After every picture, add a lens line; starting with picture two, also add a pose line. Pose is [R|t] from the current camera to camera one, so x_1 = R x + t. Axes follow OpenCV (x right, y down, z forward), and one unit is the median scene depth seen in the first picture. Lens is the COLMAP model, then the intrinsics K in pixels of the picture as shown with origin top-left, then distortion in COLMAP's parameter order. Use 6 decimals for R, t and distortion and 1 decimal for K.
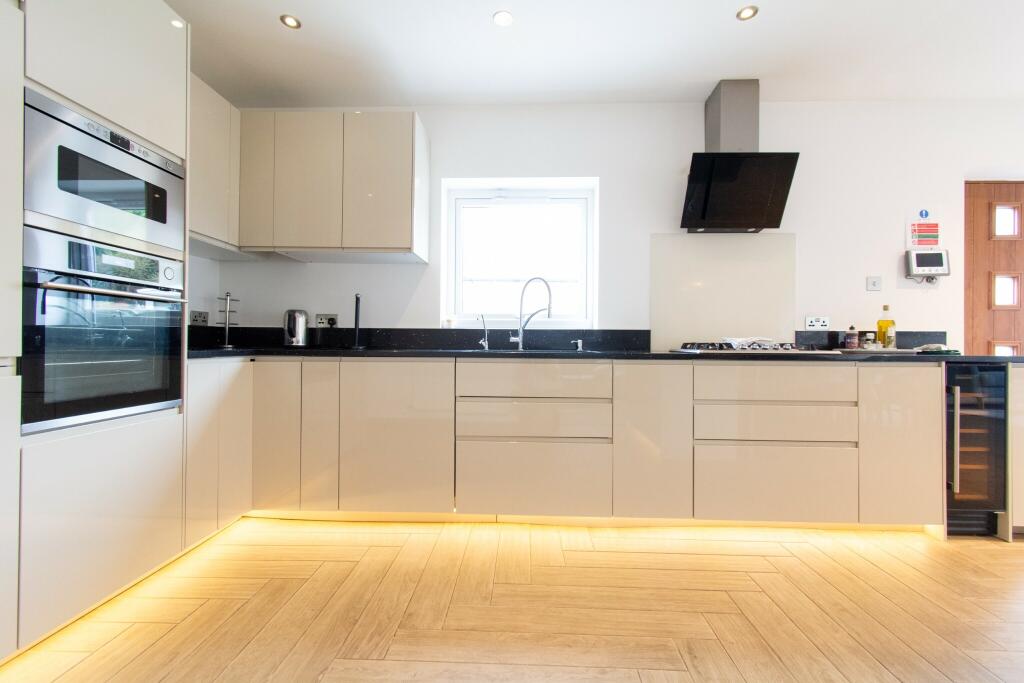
lens RADIAL K [[454.5, 0, 512.1], [0, 454.5, 340.0], [0, 0, 1]] dist [-0.001737, -0.000556]
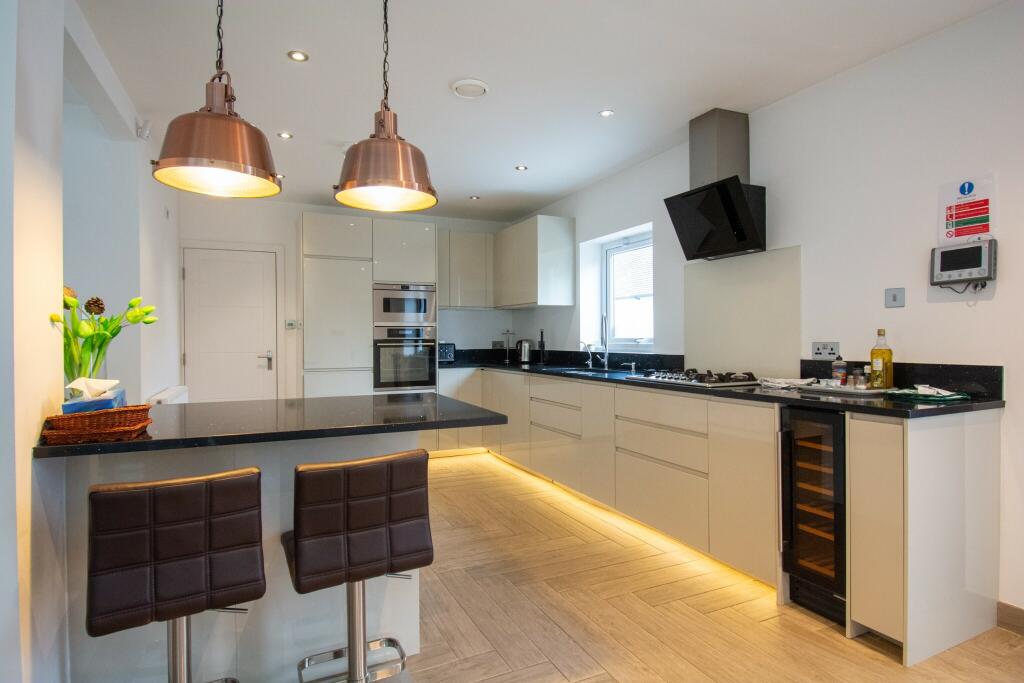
lens RADIAL K [[553.3, 0, 511.9], [0, 553.3, 342.4], [0, 0, 1]] dist [-0.022890, -0.000824]
pose [[0.453950, -0.002671, -0.891023, 1.326373], [0.015504, 0.999868, 0.004901, -0.066704], [0.890892, -0.016039, 0.453932, 0.040945]]
